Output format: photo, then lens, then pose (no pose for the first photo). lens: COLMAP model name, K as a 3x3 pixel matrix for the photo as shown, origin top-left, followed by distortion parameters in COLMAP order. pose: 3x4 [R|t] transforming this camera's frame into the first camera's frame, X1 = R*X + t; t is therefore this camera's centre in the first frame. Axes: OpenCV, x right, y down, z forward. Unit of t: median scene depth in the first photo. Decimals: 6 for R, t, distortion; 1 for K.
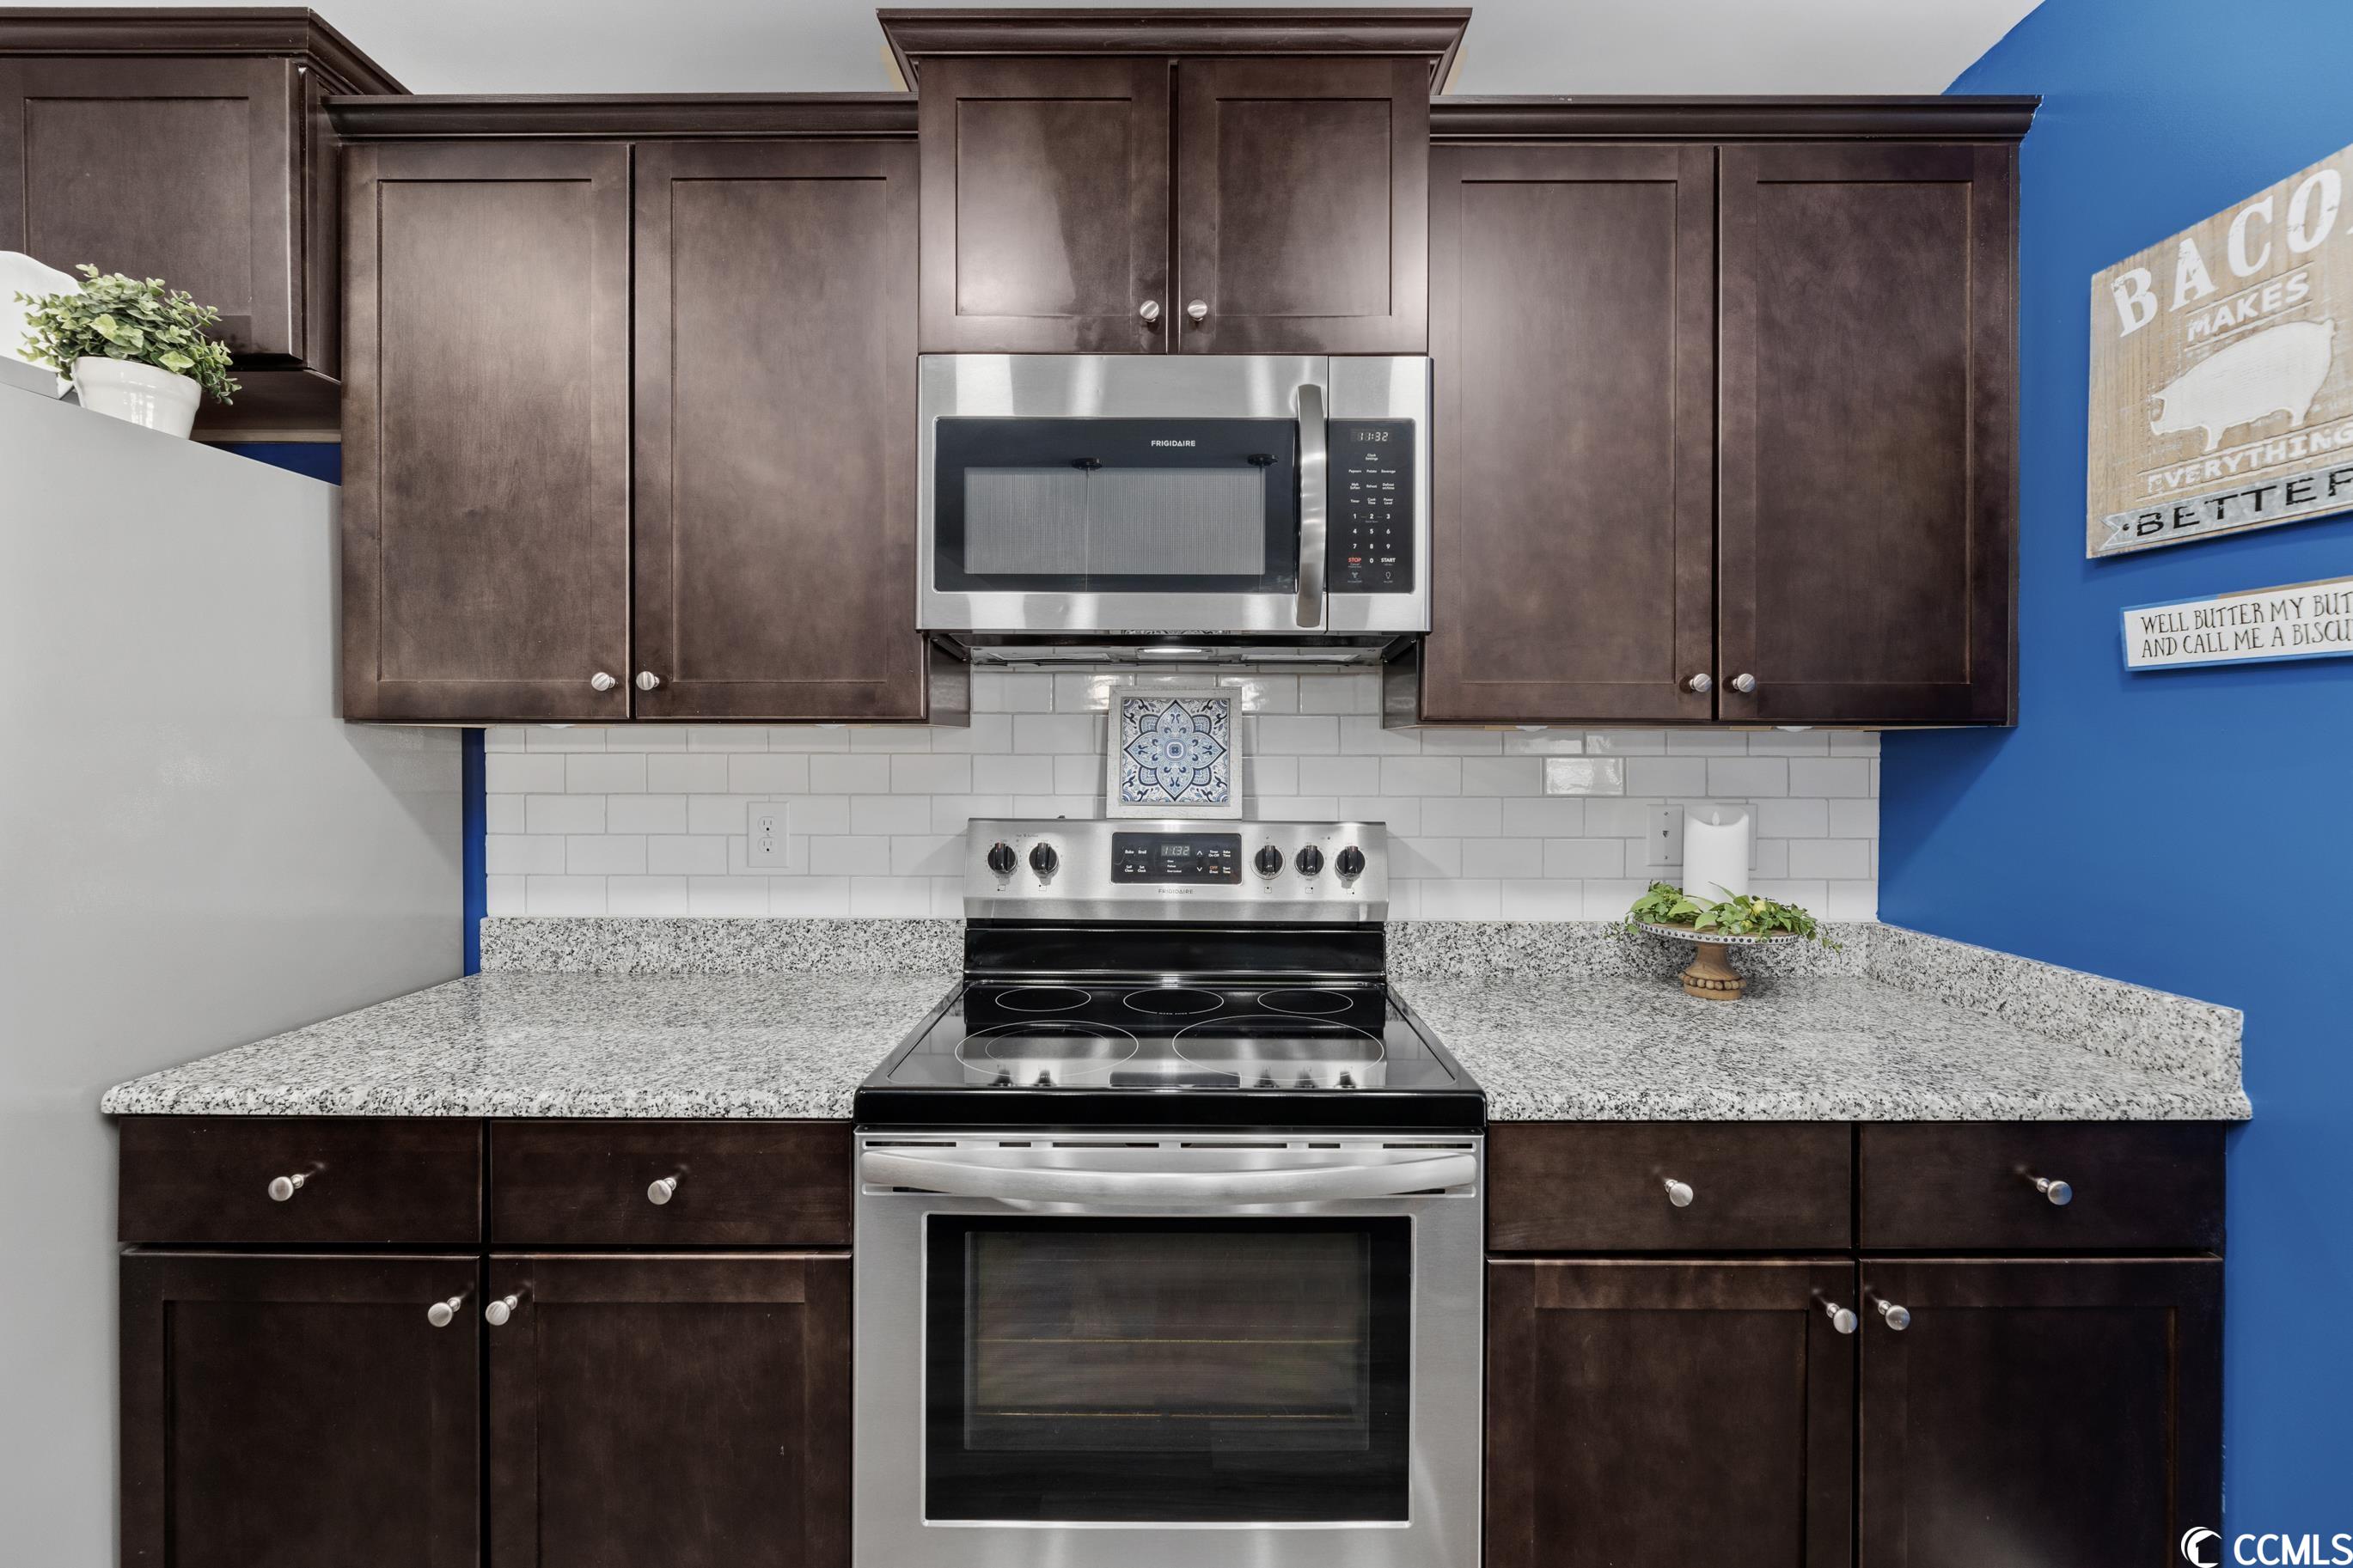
lens RADIAL K [[954.0, 0, 1199.5], [0, 954.0, 750.2], [0, 0, 1]] dist [-0.000614, -0.000141]
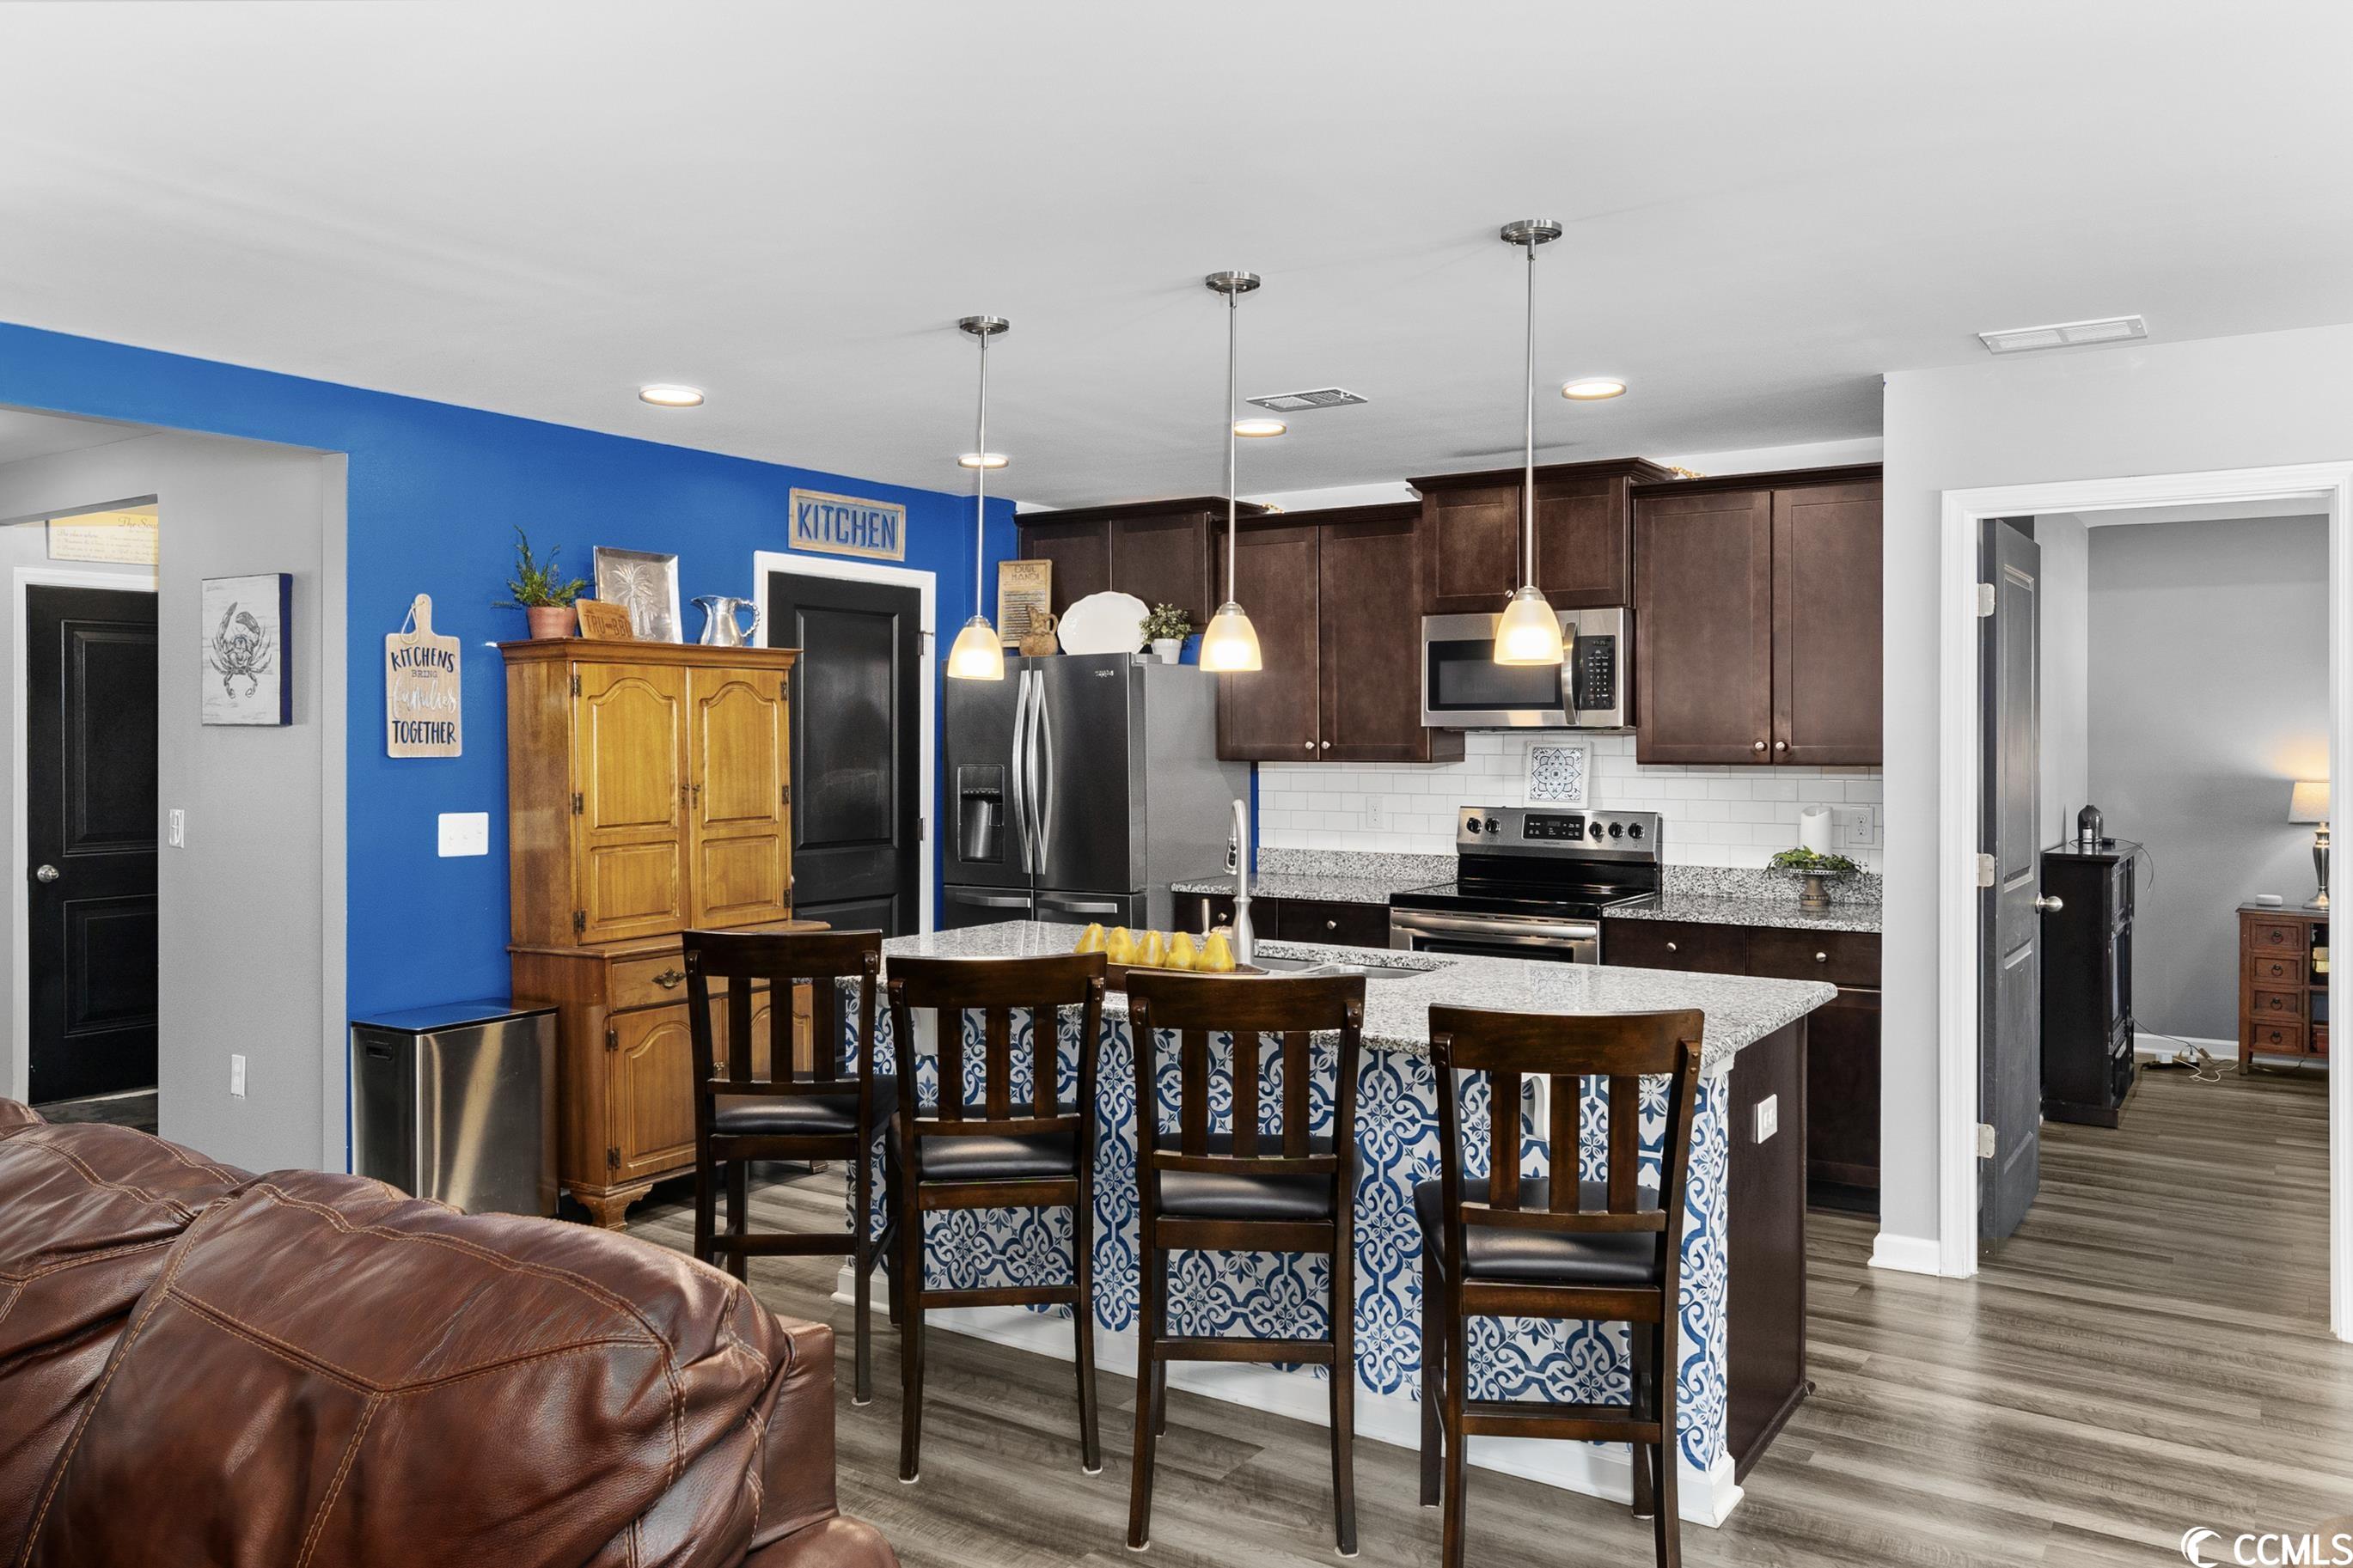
lens RADIAL K [[1052.8, 0, 1183.9], [0, 1052.8, 764.6], [0, 0, 1]] dist [0.000639, 0.000095]
pose [[0.796071, 0.000790, -0.605203, 0.724191], [0.004153, 0.999968, 0.006769, -0.039857], [0.605189, -0.007902, 0.796043, -1.294423]]
